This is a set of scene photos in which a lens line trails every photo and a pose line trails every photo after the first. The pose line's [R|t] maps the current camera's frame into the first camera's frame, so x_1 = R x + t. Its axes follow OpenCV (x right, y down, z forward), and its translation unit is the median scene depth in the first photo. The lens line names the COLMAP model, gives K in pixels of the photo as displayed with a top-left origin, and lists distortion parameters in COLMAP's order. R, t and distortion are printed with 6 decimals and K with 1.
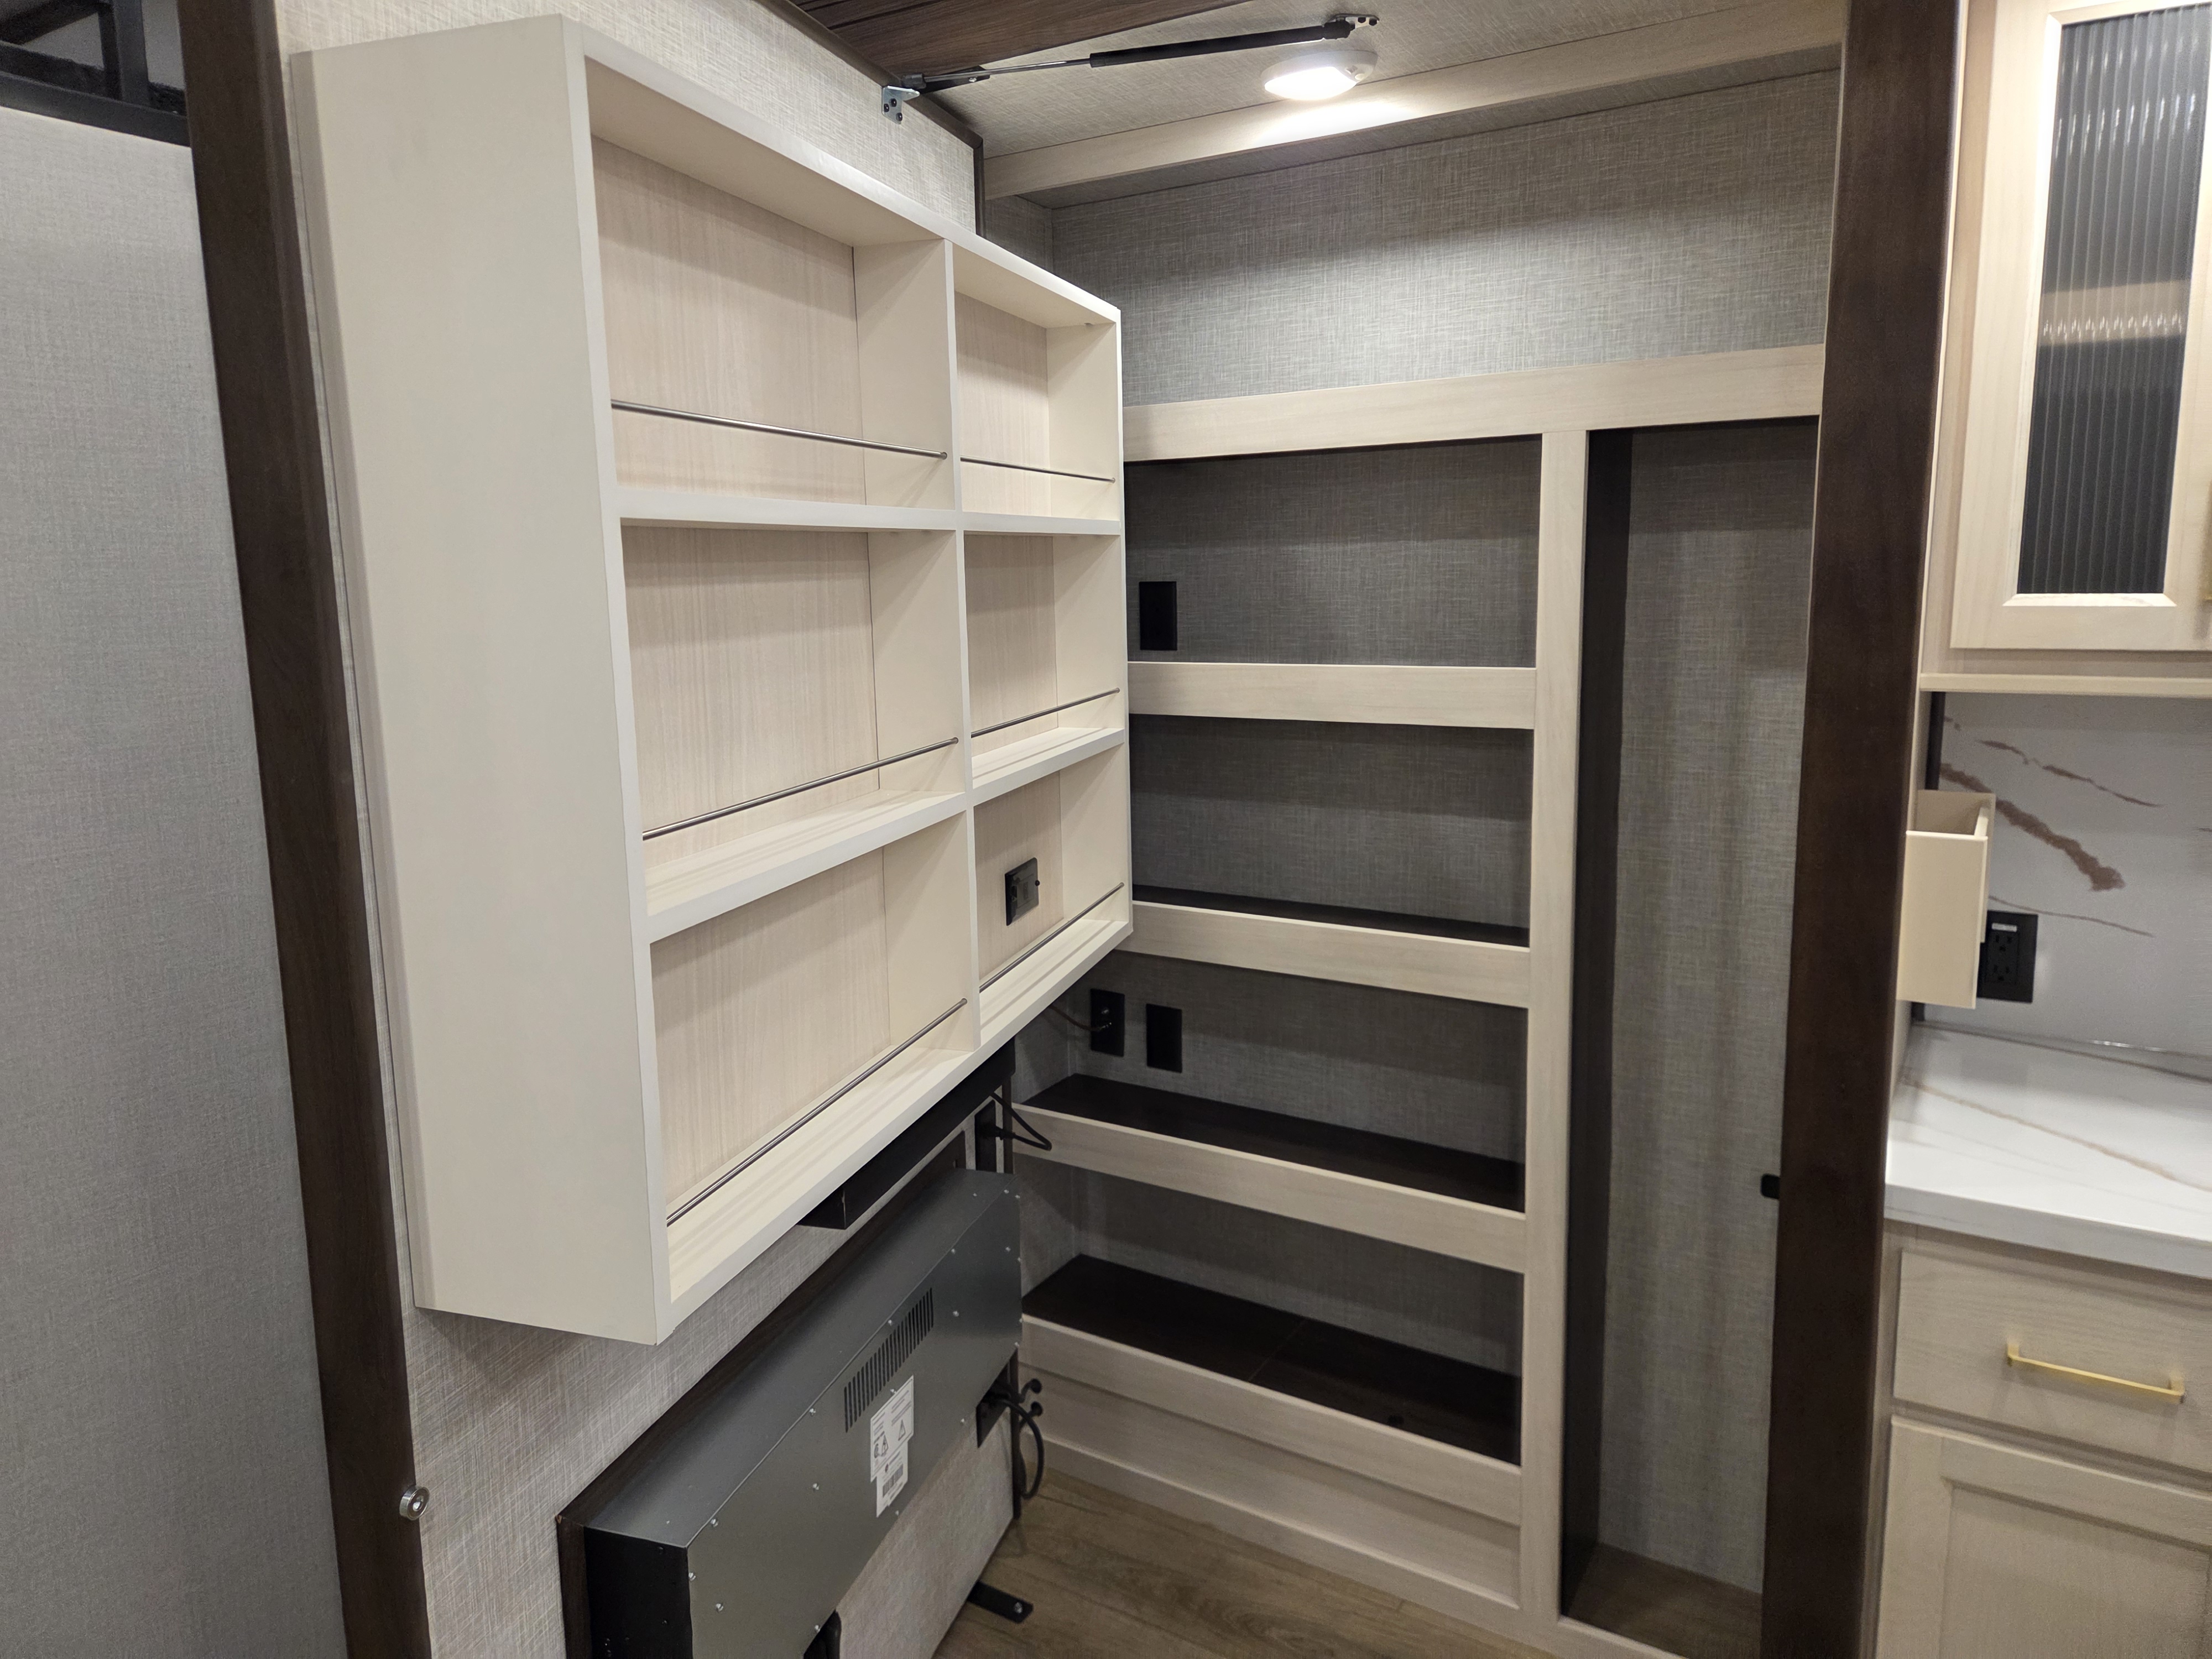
lens RADIAL K [[1486.5, 0, 1099.9], [0, 1486.5, 796.9], [0, 0, 1]] dist [0.045039, -0.034580]
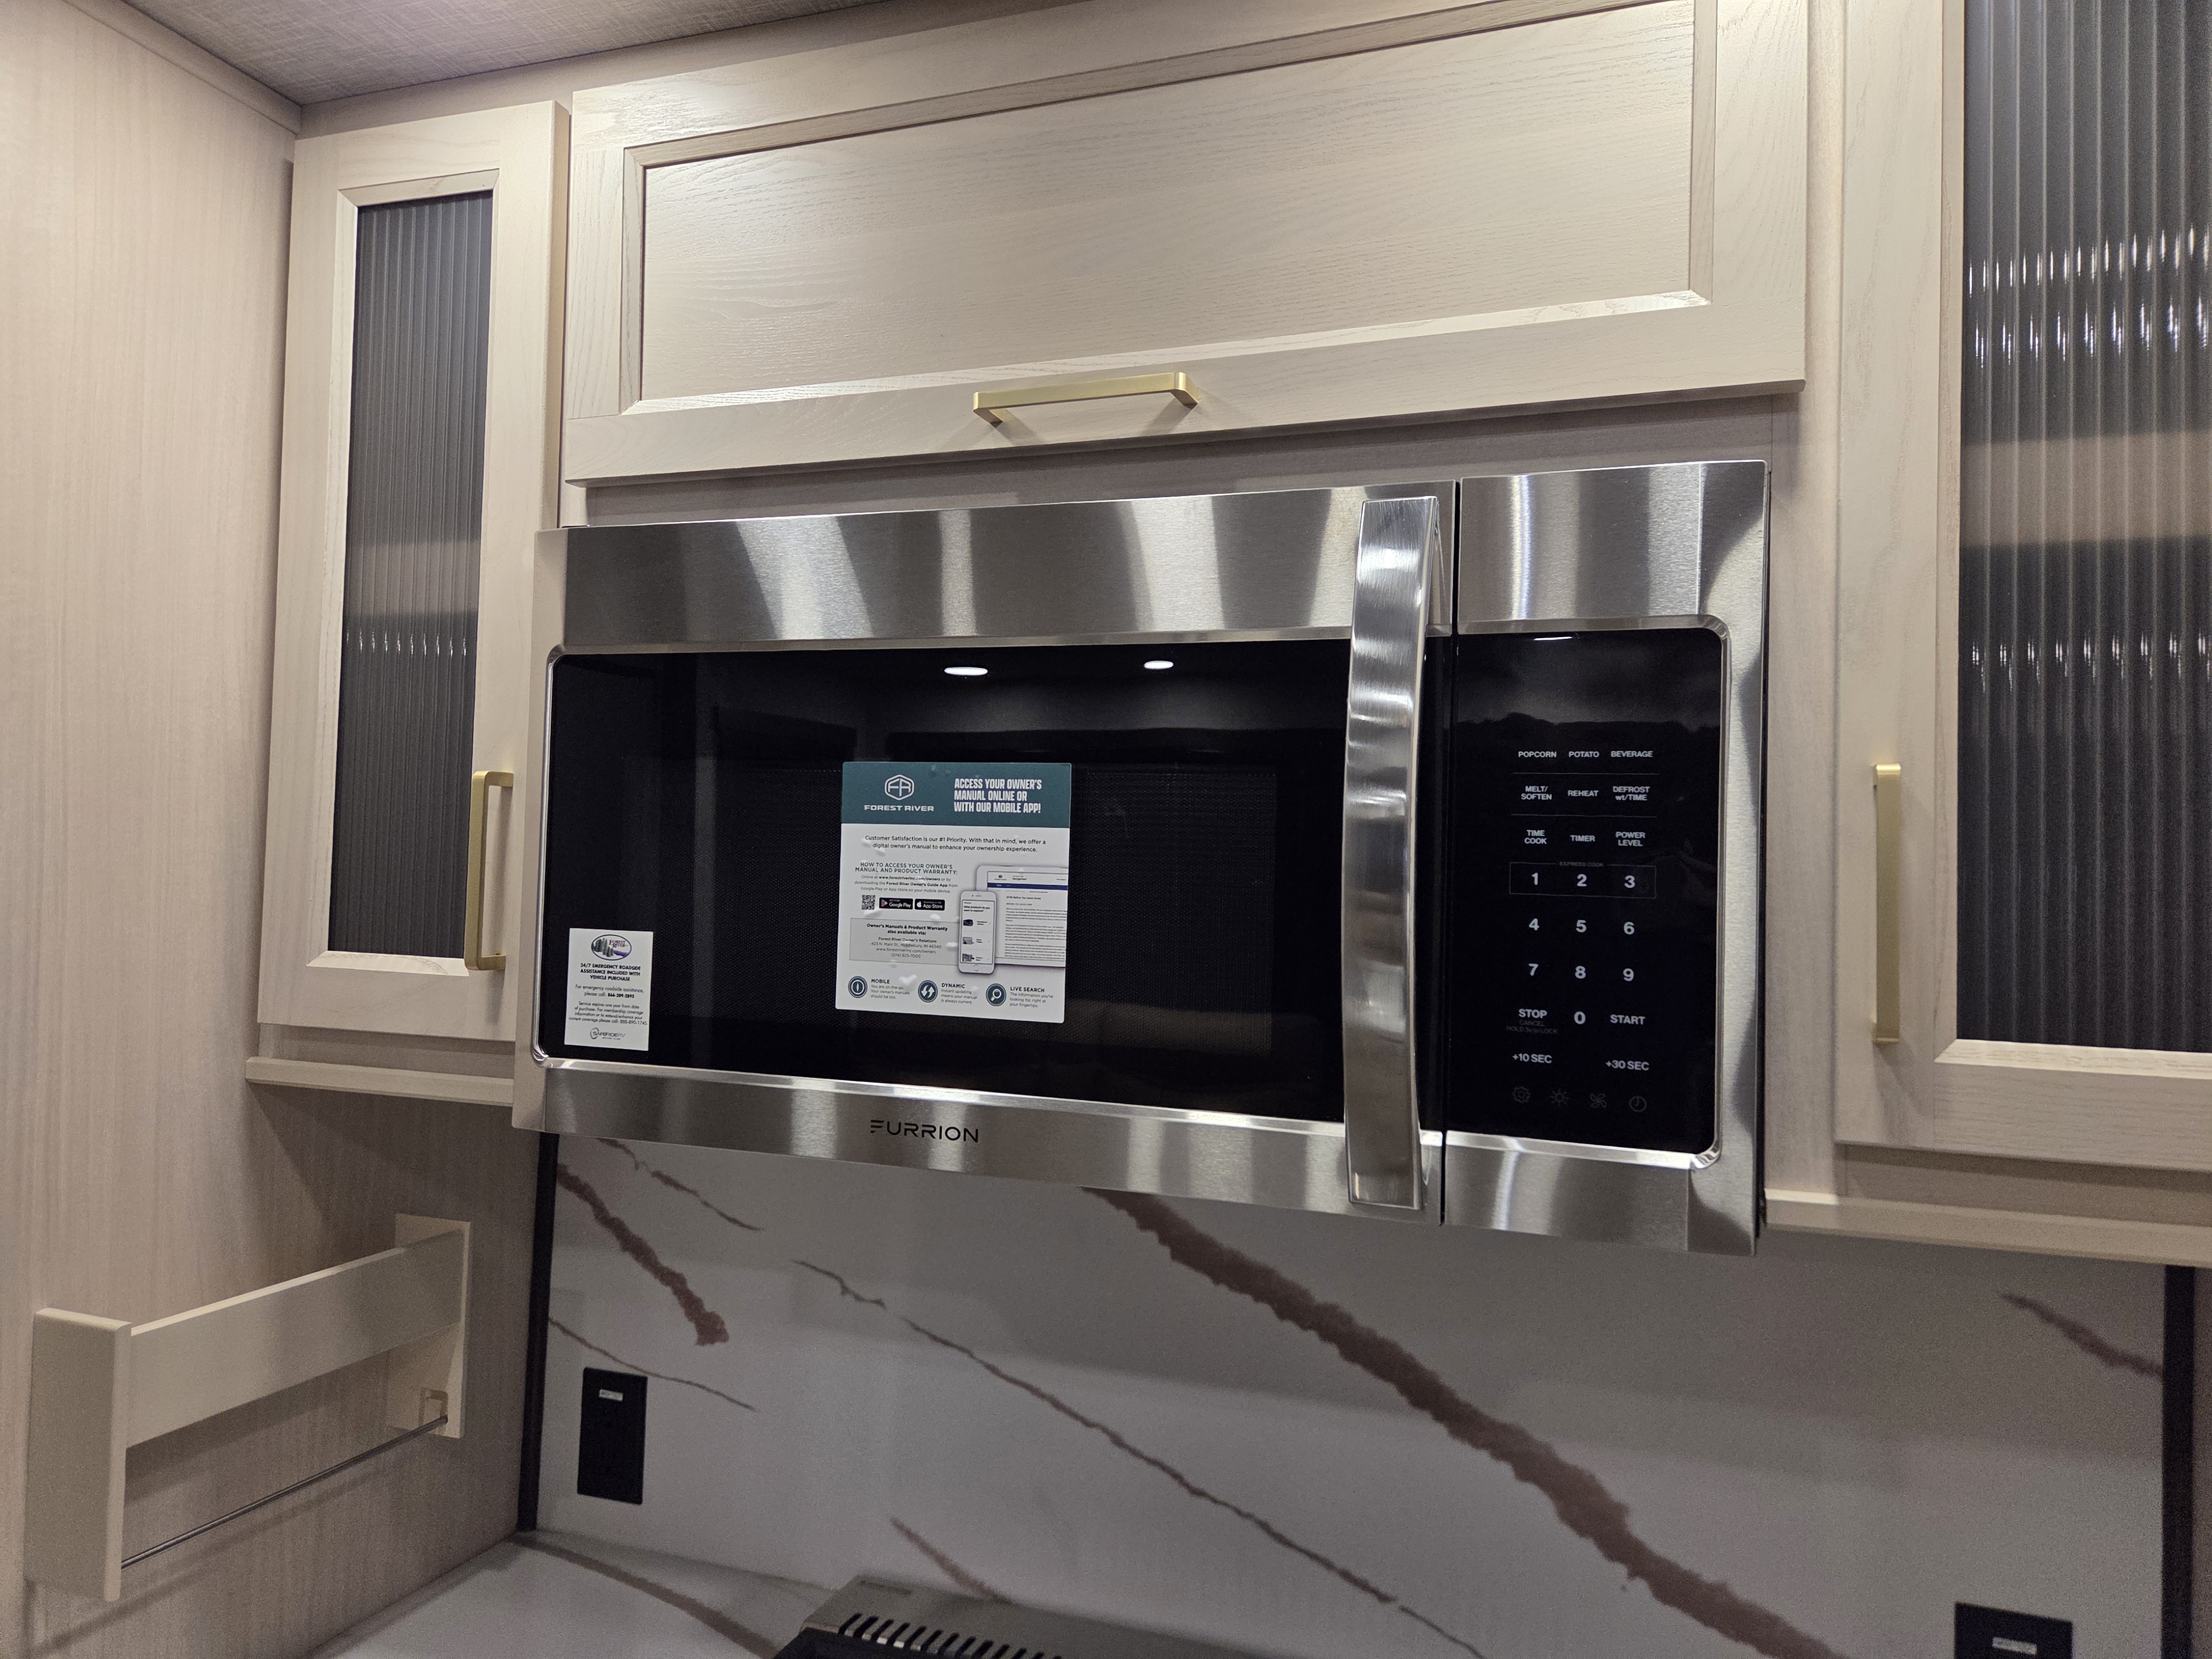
lens RADIAL K [[1486.5, 0, 1121.1], [0, 1486.5, 824.4], [0, 0, 1]] dist [0.045039, -0.034580]
pose [[0.976002, 0.052102, 0.211437, 0.699343], [-0.012400, 0.982677, -0.184911, -0.056994], [-0.217408, 0.177851, 0.959741, 0.196785]]
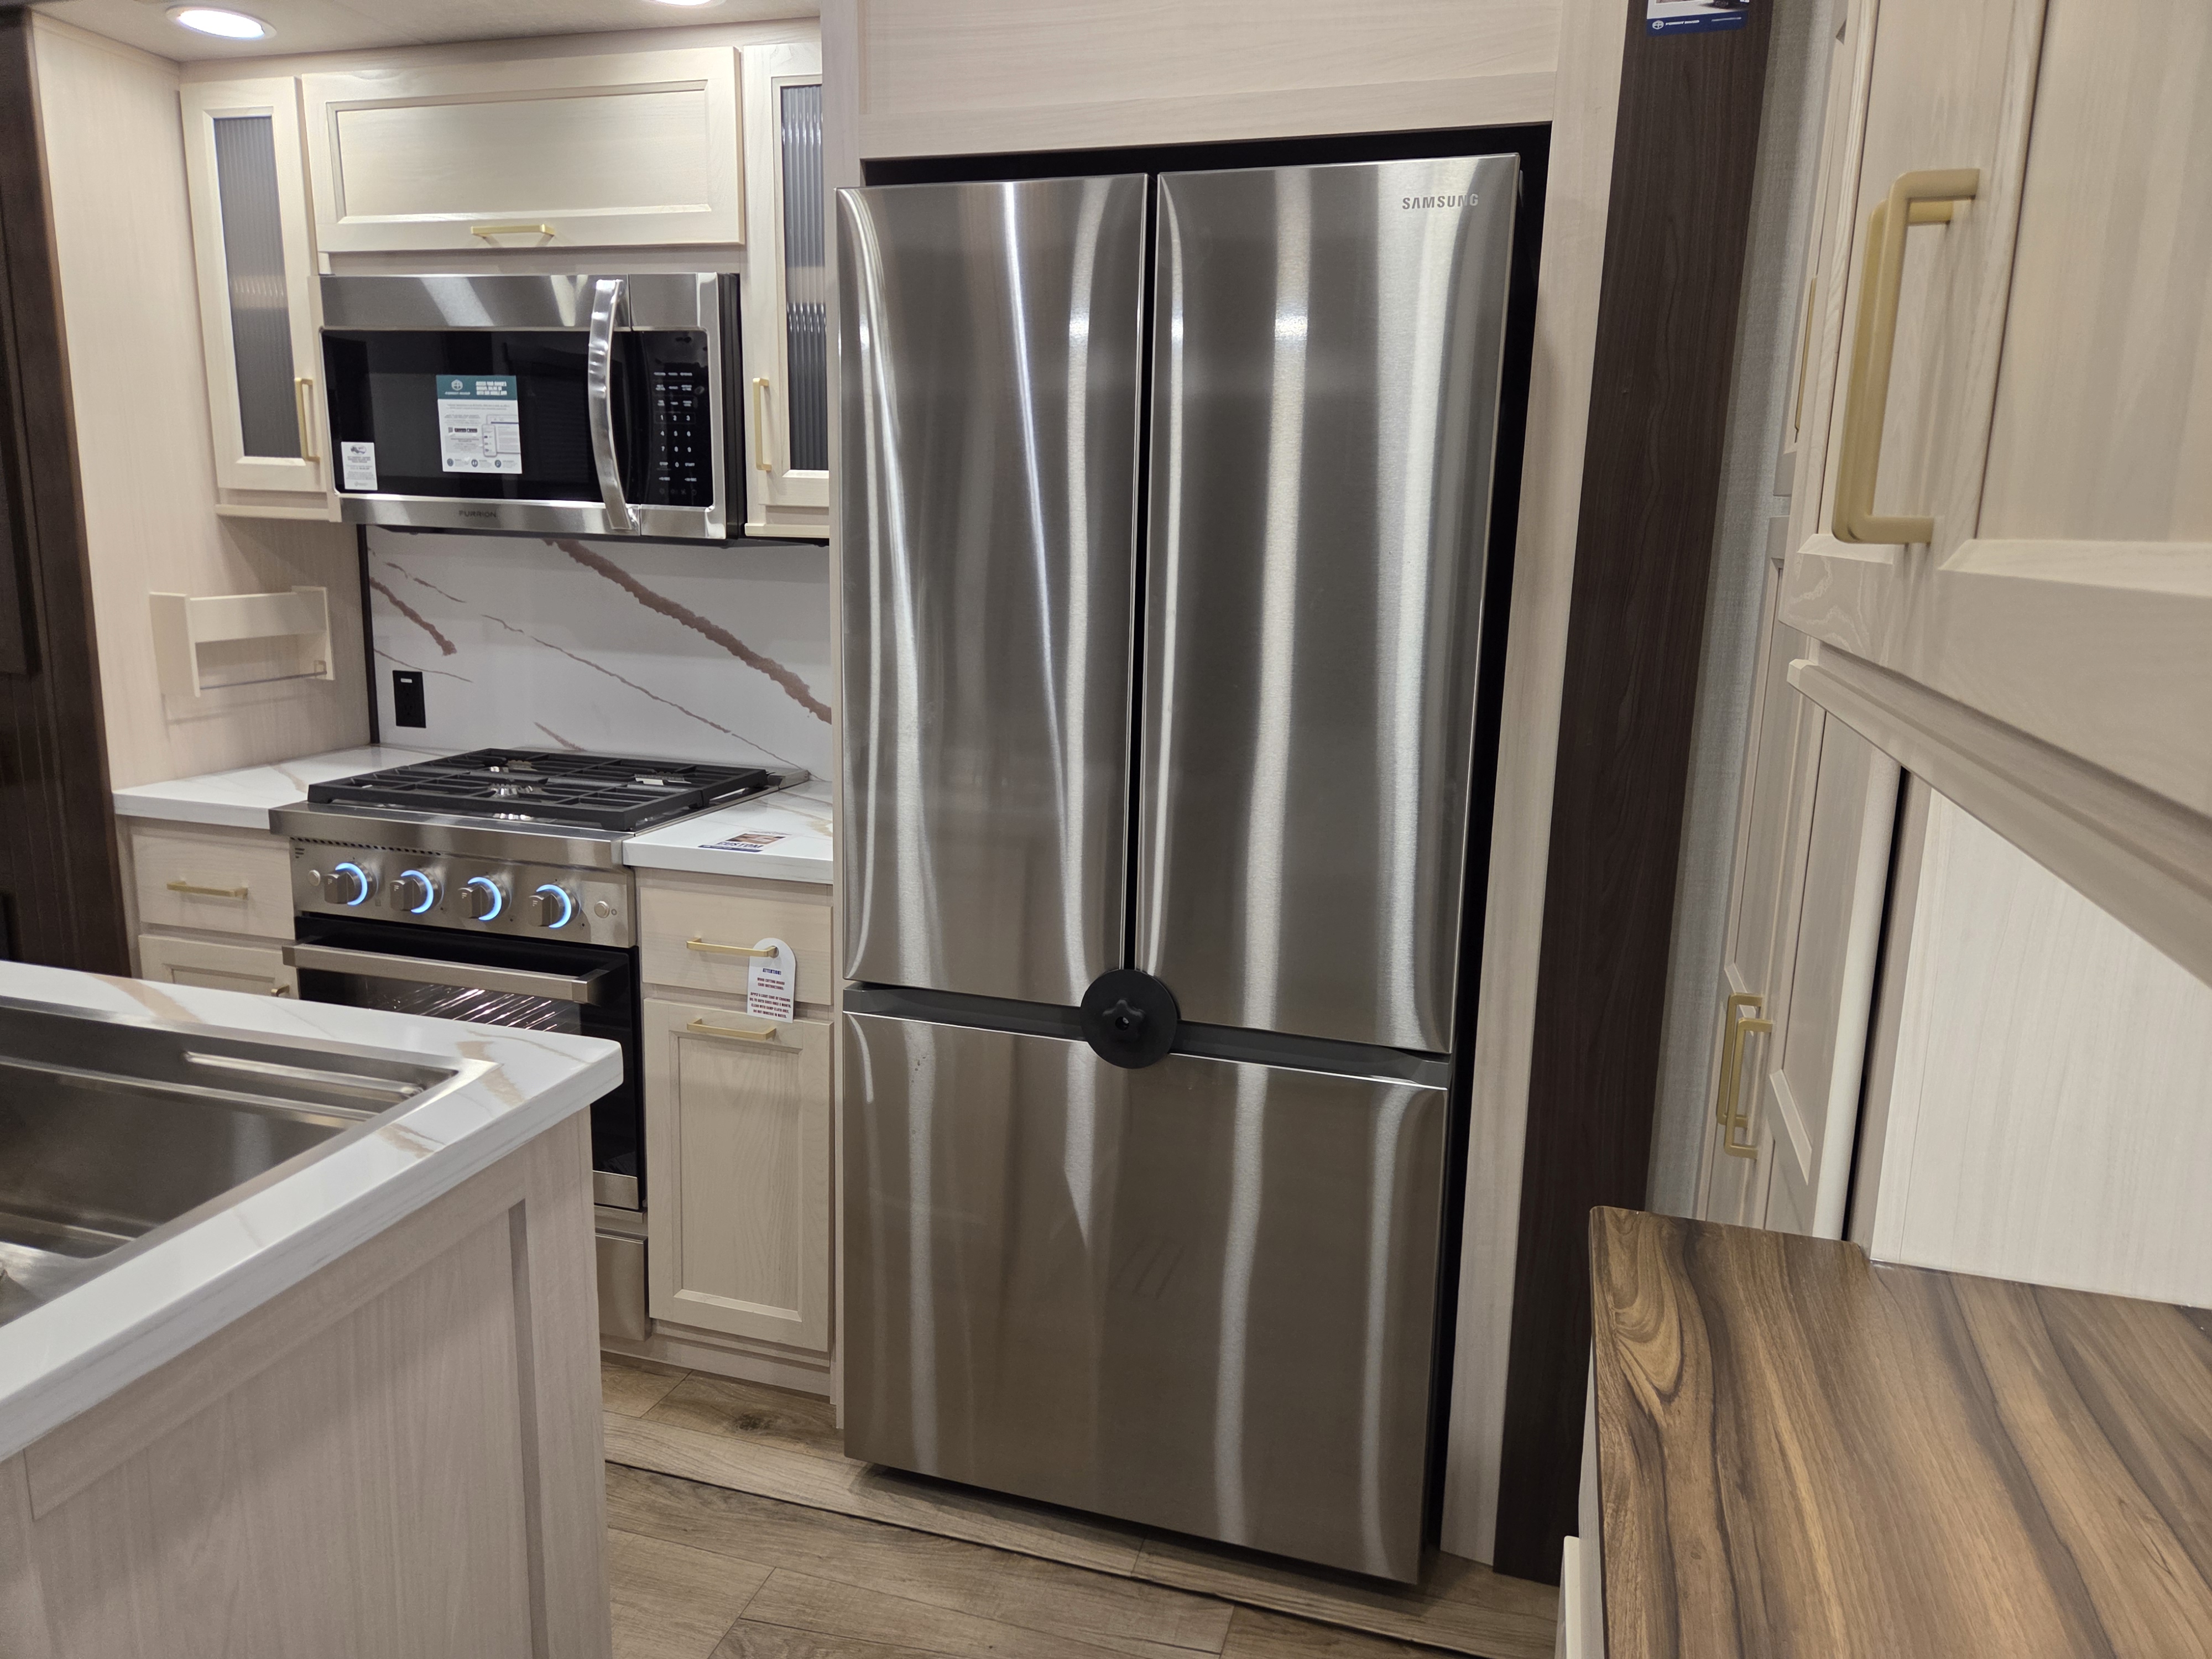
lens RADIAL K [[1486.5, 0, 1125.5], [0, 1486.5, 825.2], [0, 0, 1]] dist [0.045039, -0.034580]
pose [[0.963035, -0.011708, 0.269122, 0.939947], [-0.002853, 0.998556, 0.053653, 0.158040], [-0.269361, -0.052438, 0.961611, -0.780934]]
